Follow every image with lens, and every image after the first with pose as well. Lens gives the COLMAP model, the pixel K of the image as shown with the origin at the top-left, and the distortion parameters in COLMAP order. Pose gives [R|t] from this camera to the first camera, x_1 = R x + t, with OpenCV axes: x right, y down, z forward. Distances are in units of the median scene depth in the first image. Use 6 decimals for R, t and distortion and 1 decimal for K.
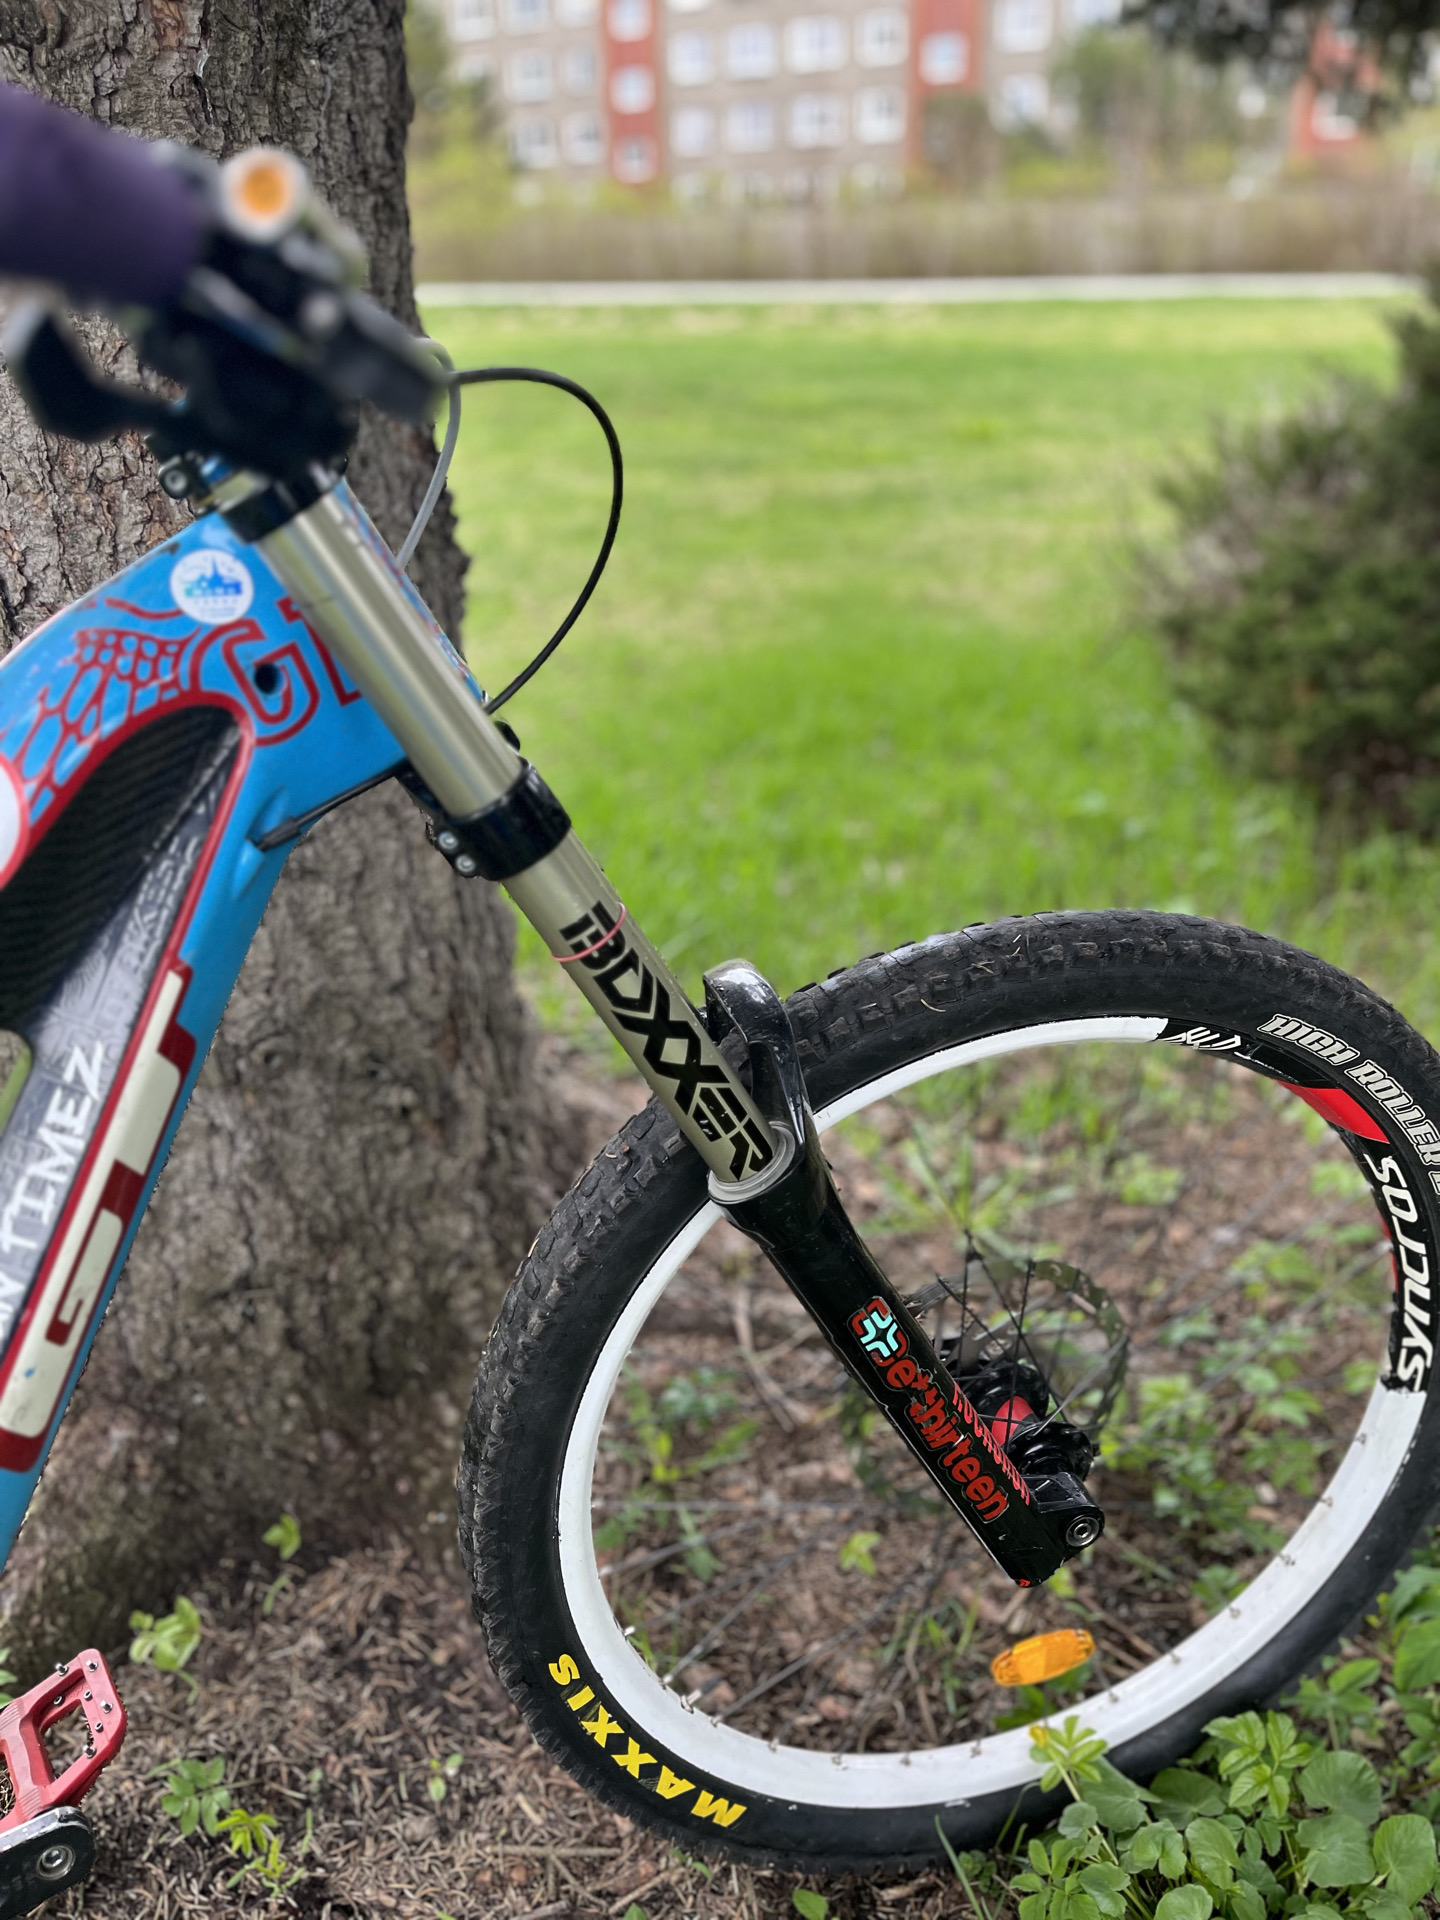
lens RADIAL K [[1479.0, 0, 714.4], [0, 1479.0, 969.1], [0, 0, 1]] dist [0.028890, -0.027587]
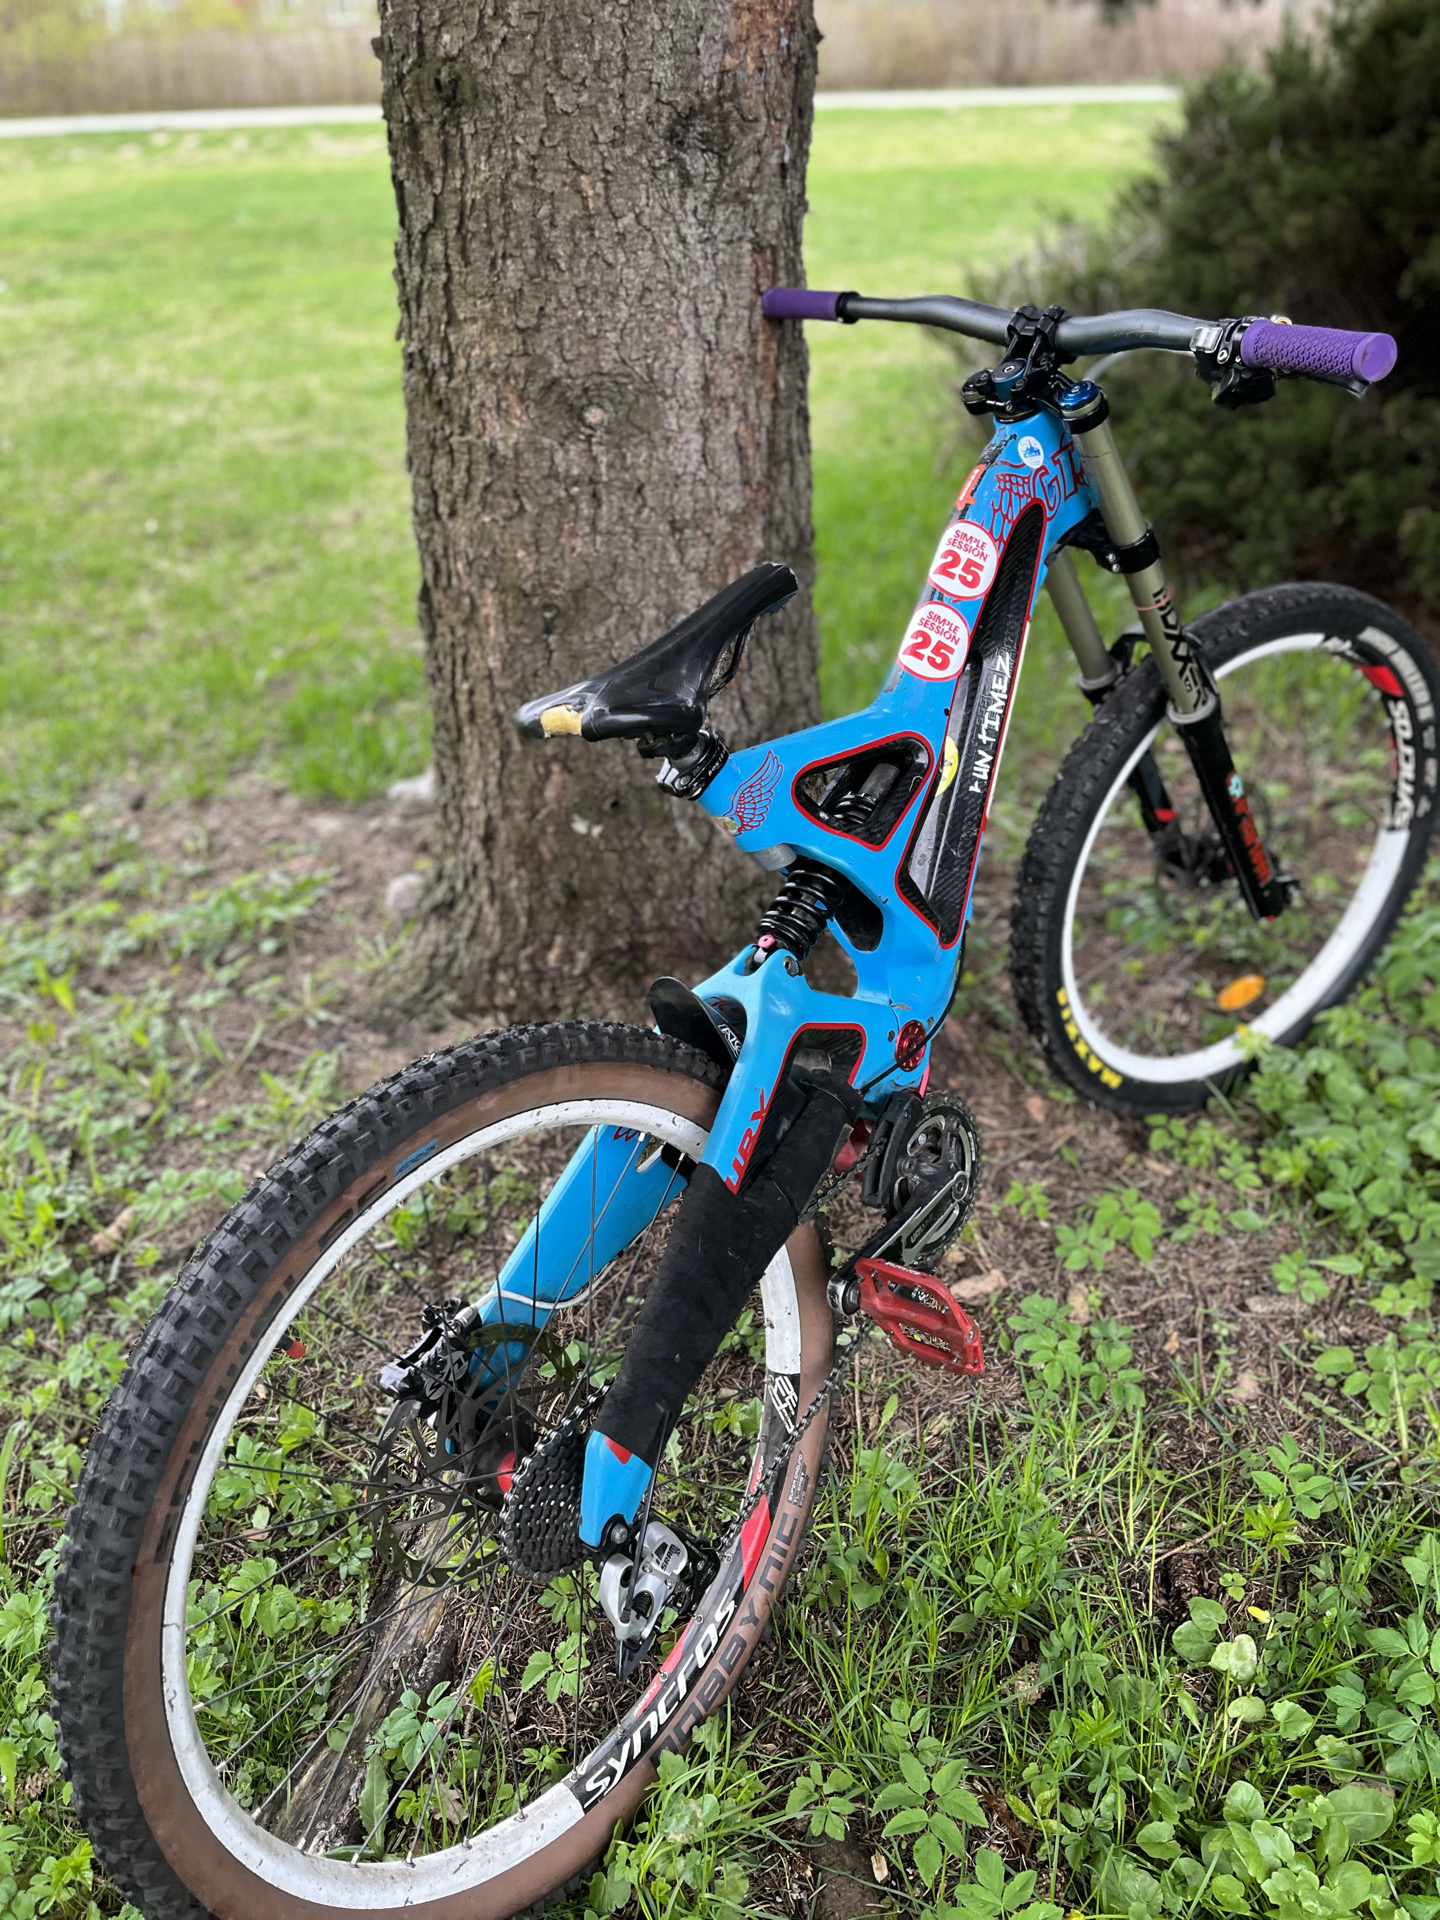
lens RADIAL K [[1479.0, 0, 710.4], [0, 1479.0, 951.2], [0, 0, 1]] dist [0.028890, -0.027587]
pose [[0.970312, -0.134178, 0.201224, -0.882695], [0.114601, 0.987738, 0.106019, 0.133660], [-0.212982, -0.079811, 0.973791, -0.775023]]
